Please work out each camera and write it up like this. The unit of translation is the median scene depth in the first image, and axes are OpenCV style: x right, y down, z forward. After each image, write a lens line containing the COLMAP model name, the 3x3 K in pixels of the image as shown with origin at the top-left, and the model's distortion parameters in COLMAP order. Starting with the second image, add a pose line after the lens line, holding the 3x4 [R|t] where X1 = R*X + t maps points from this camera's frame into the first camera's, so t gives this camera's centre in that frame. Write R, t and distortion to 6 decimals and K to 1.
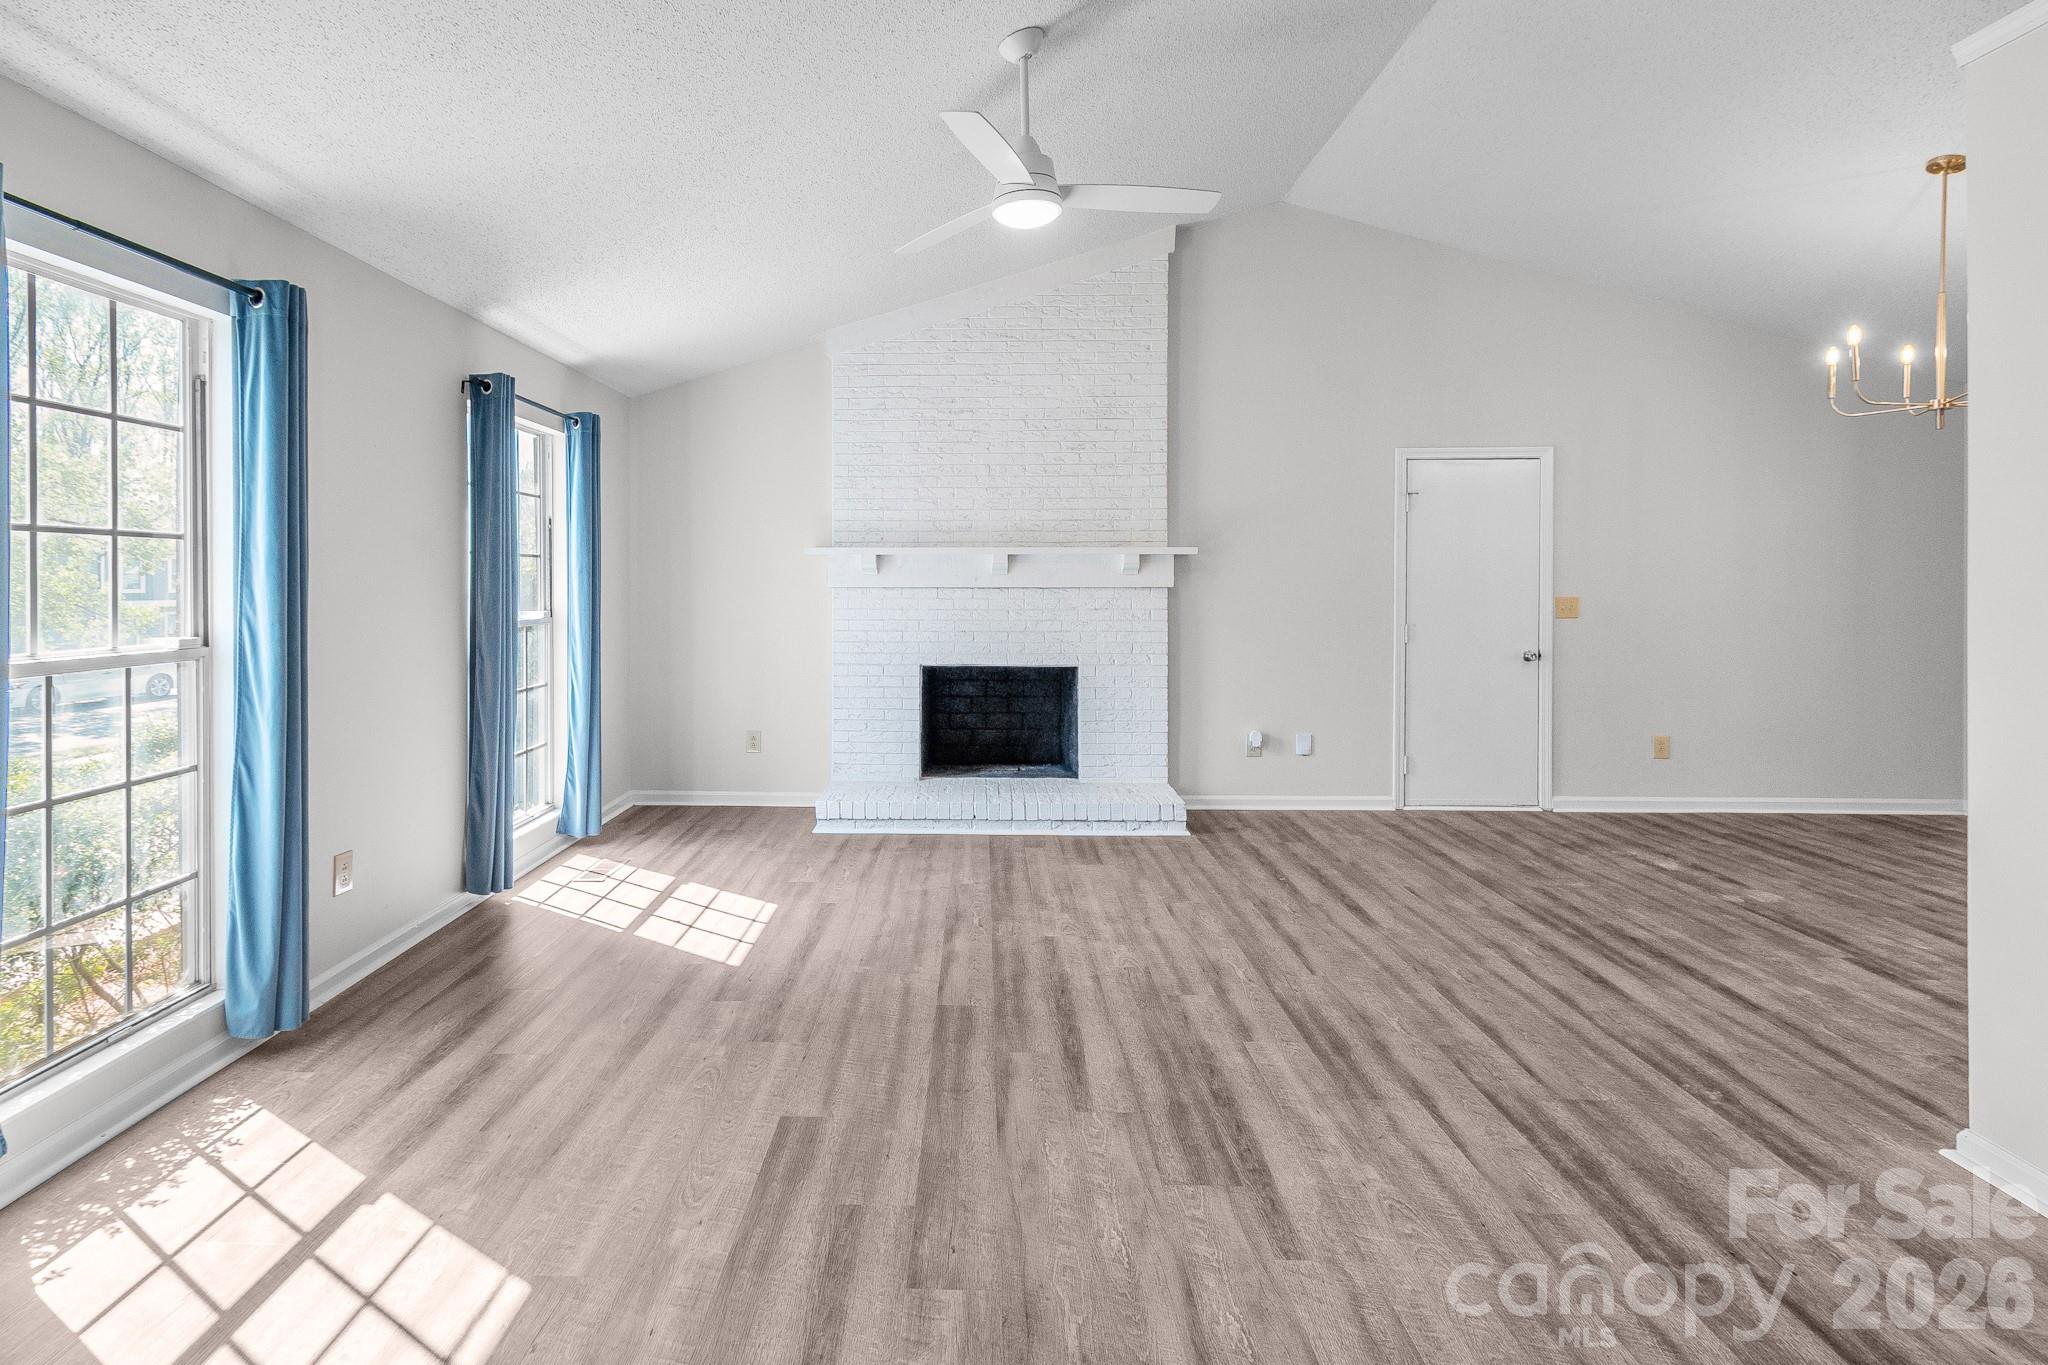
lens RADIAL K [[945.3, 0, 934.6], [0, 945.3, 600.1], [0, 0, 1]] dist [0.001345, -0.006917]
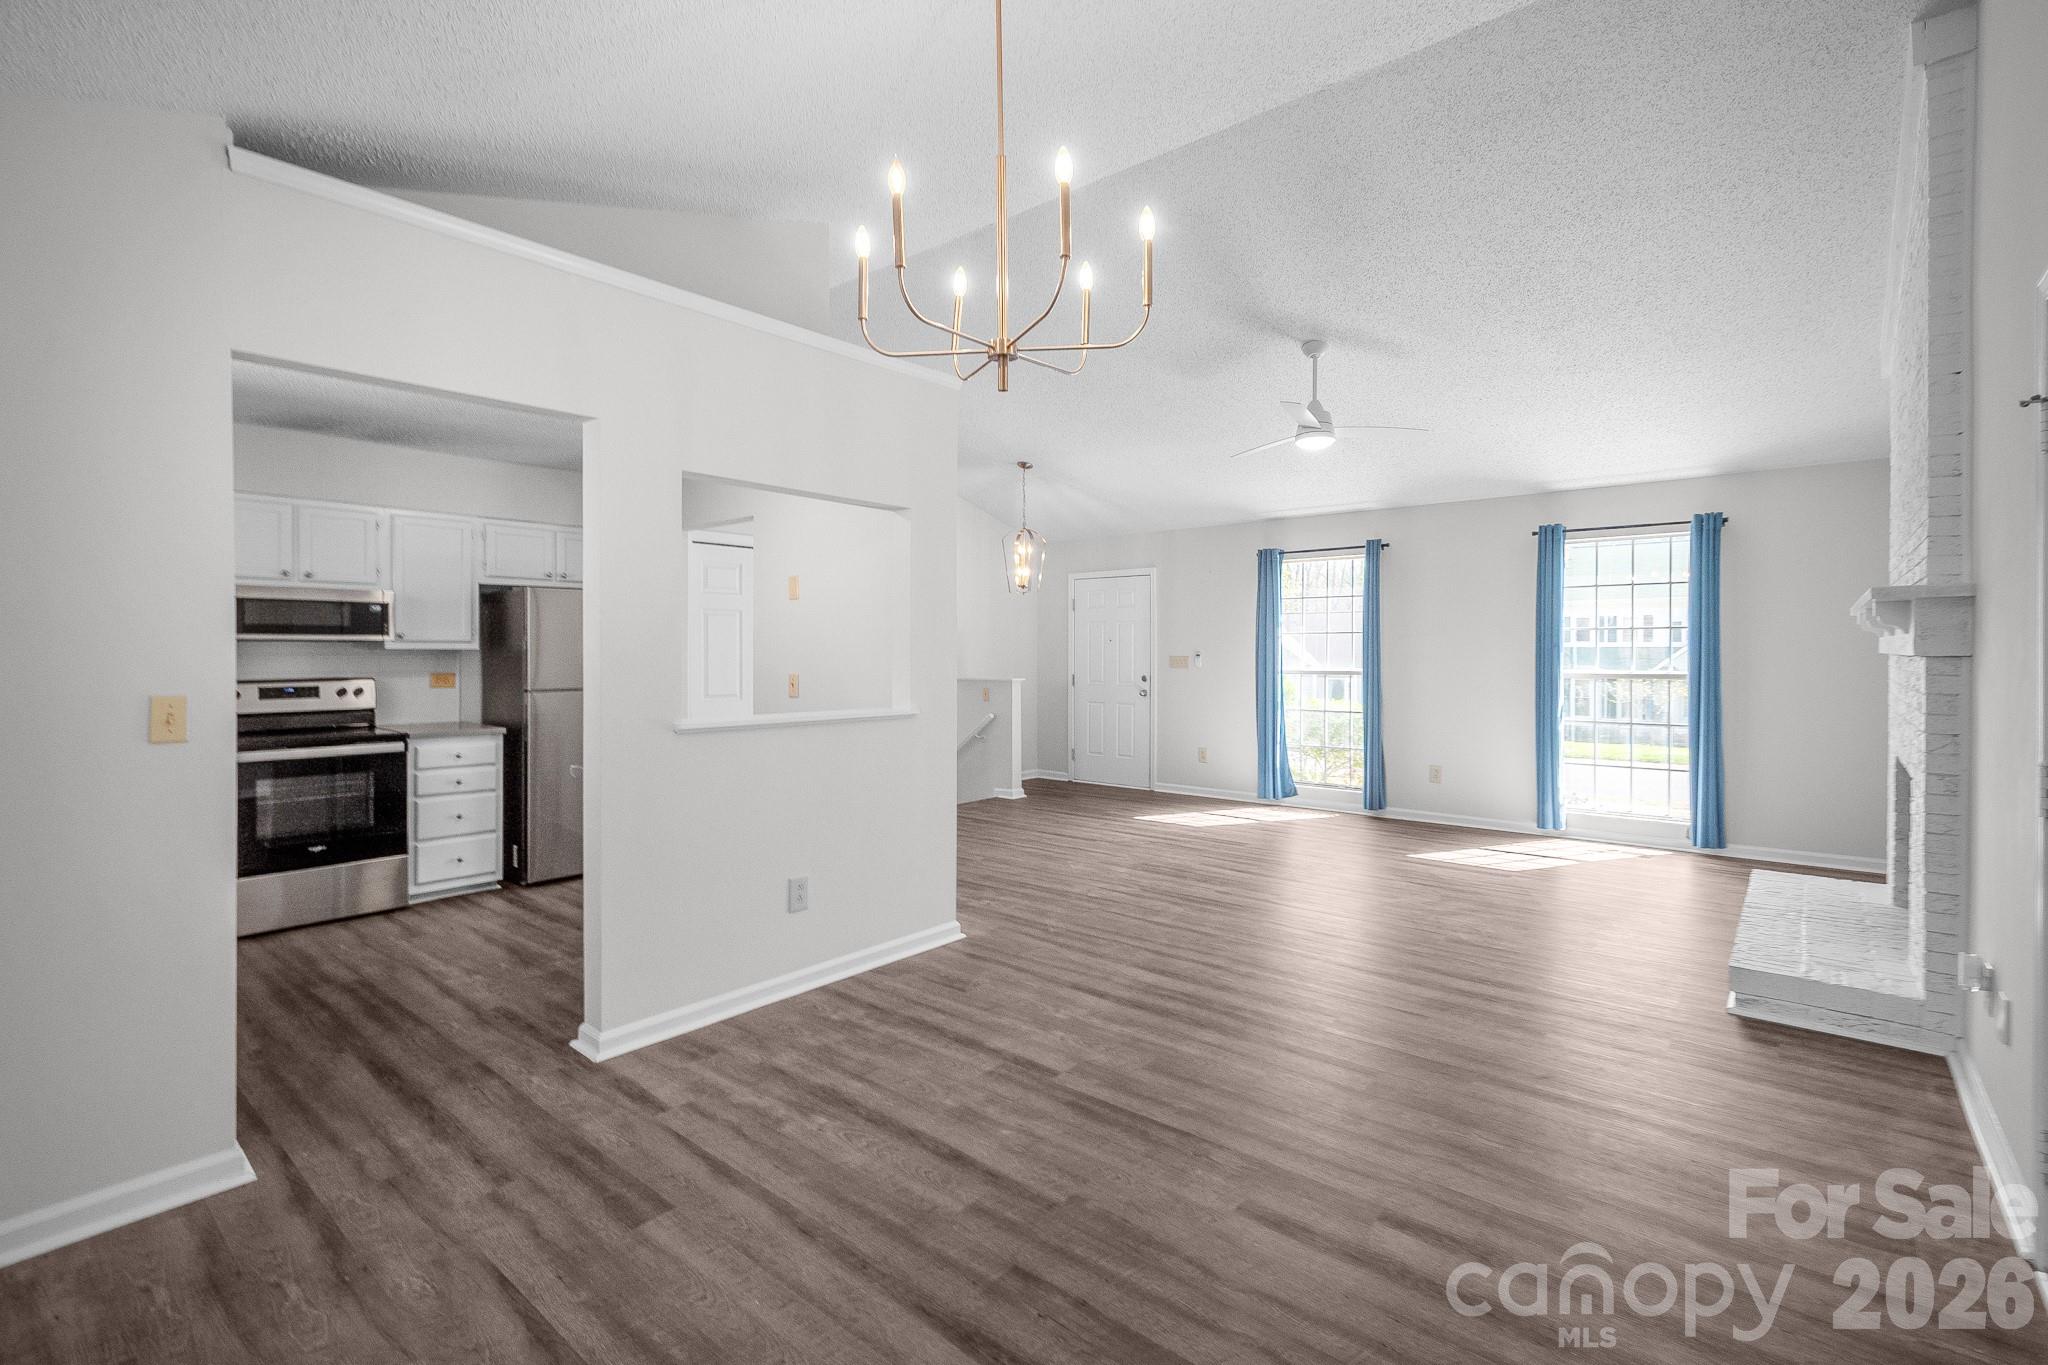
lens RADIAL K [[925.4, 0, 1038.5], [0, 925.4, 664.9], [0, 0, 1]] dist [-0.001502, -0.000245]
pose [[-0.592184, 0.021168, -0.805525, 1.558581], [-0.009625, 0.999398, 0.033339, -0.033558], [0.805745, 0.027496, -0.591624, 1.385499]]
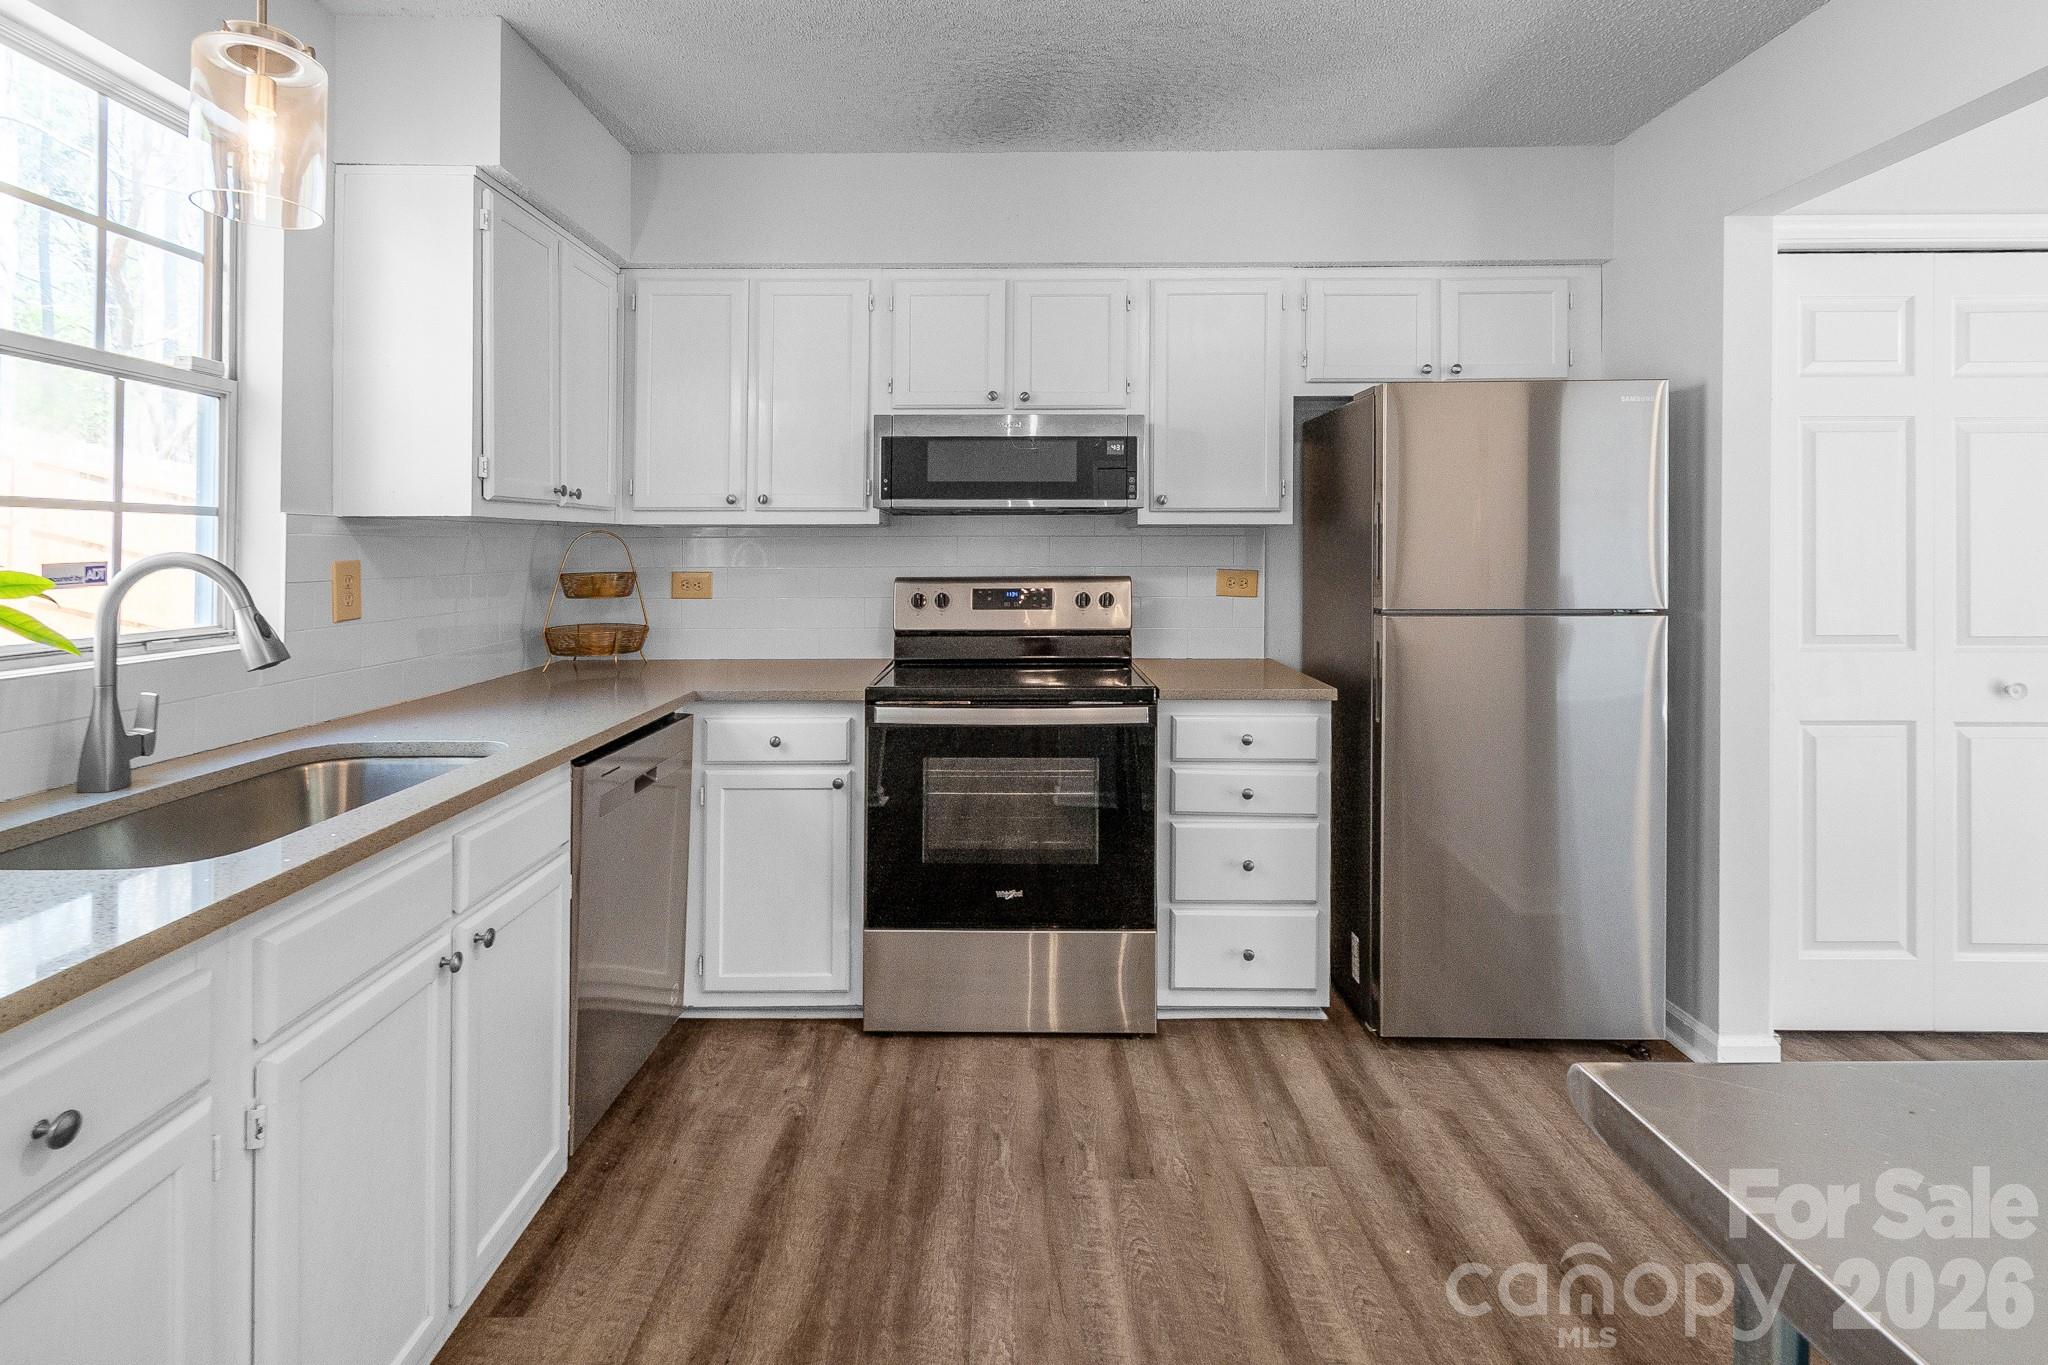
lens RADIAL K [[979.2, 0, 1006.5], [0, 979.2, 541.3], [0, 0, 1]] dist [0.001090, -0.000165]
pose [[-0.998317, 0.009365, -0.057240, 1.175265], [0.008777, 0.999906, 0.010511, 0.002494], [0.057333, 0.009991, -0.998305, 0.573375]]
